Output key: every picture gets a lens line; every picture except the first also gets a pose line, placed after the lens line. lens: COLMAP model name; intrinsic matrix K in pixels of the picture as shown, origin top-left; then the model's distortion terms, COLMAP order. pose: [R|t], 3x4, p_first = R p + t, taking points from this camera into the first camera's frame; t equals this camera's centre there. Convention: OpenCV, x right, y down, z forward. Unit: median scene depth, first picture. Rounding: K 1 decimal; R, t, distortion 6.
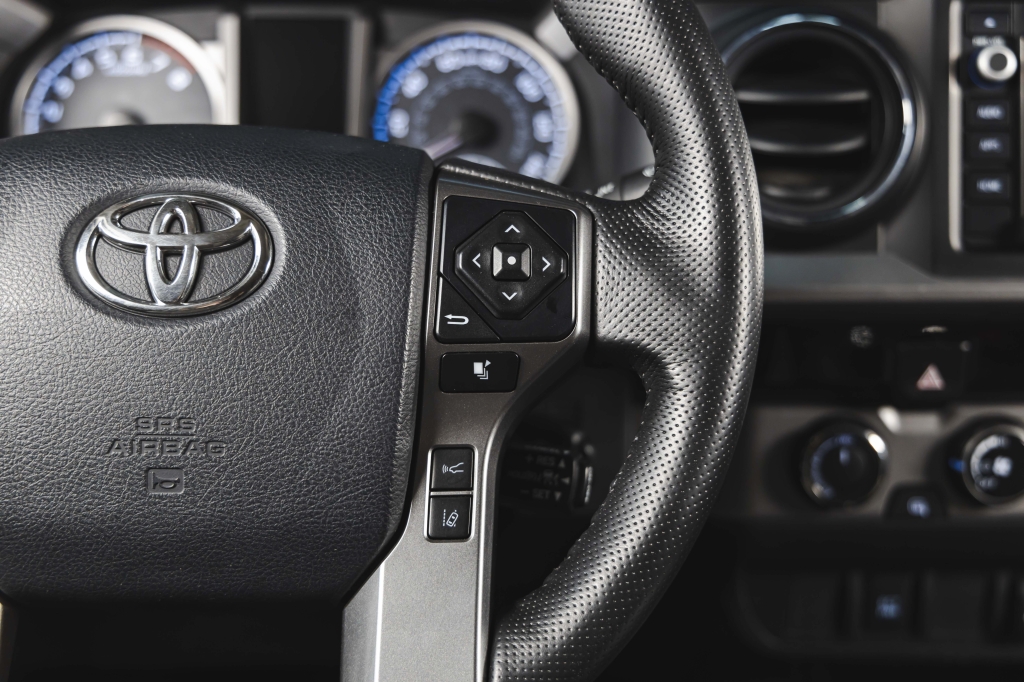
lens RADIAL K [[1477.1, 0, 519.3], [0, 1477.1, 346.3], [0, 0, 1]] dist [0.021672, 0.000000]
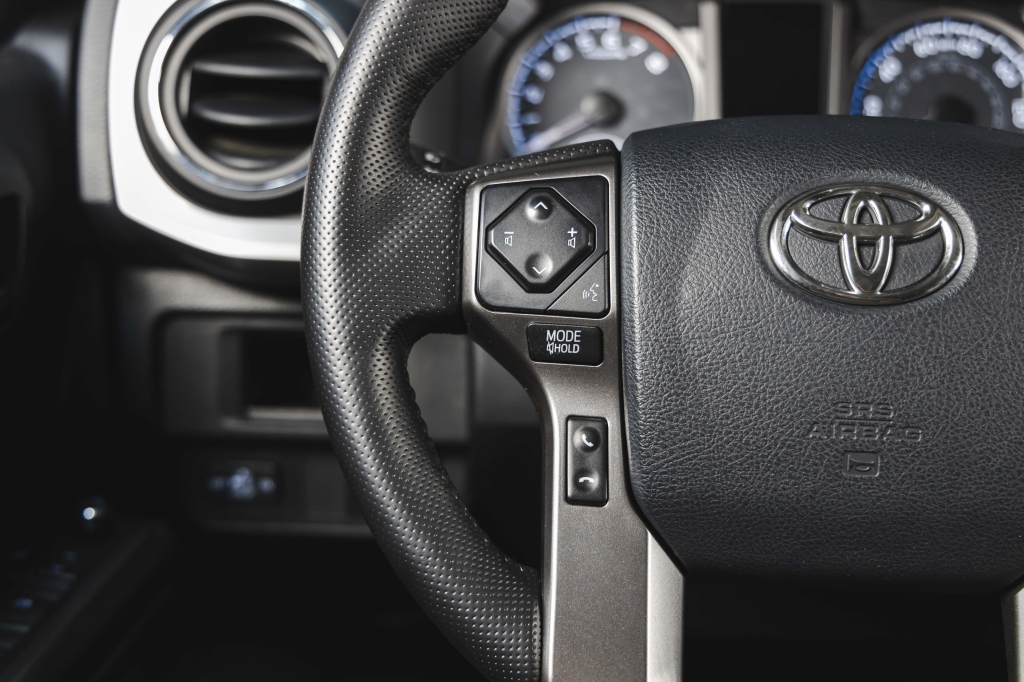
lens RADIAL K [[1477.1, 0, 521.1], [0, 1477.1, 336.4], [0, 0, 1]] dist [0.021672, 0.000000]
pose [[0.996291, 0.024083, -0.082613, -0.380105], [-0.022902, 0.999622, 0.015217, -0.008114], [0.082948, -0.013269, 0.996466, -0.046537]]
